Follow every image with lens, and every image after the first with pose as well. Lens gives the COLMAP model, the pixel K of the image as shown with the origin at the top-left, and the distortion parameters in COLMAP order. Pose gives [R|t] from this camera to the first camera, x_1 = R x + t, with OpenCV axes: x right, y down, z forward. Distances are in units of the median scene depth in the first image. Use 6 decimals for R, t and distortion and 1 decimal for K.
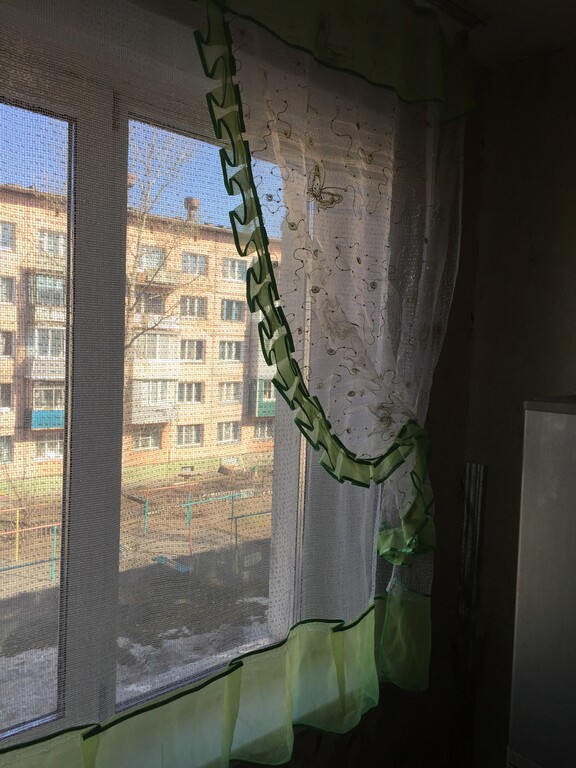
lens RADIAL K [[657.9, 0, 289.6], [0, 657.9, 380.8], [0, 0, 1]] dist [0.083102, -0.120578]
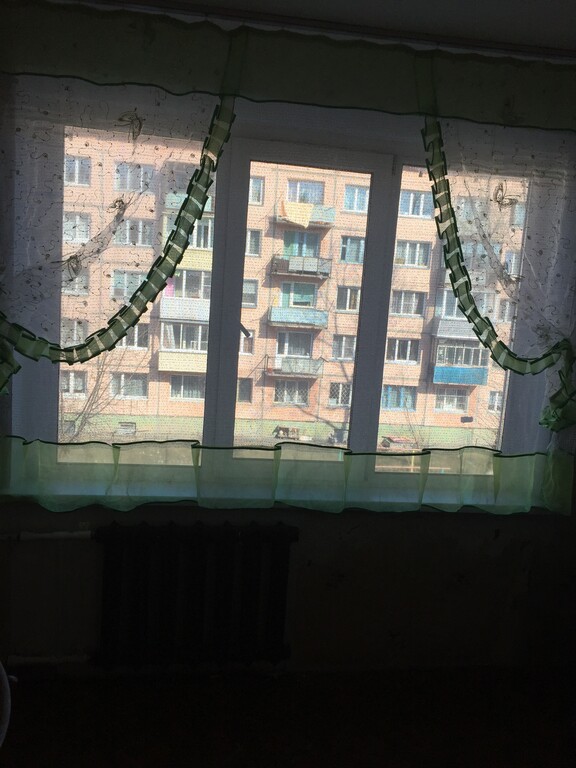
lens RADIAL K [[657.9, 0, 289.2], [0, 657.9, 384.3], [0, 0, 1]] dist [0.083102, -0.120578]
pose [[0.822650, 0.102581, -0.559217, 0.549560], [-0.069117, 0.994337, 0.080722, 0.086216], [0.564331, -0.027755, 0.825082, -0.689506]]
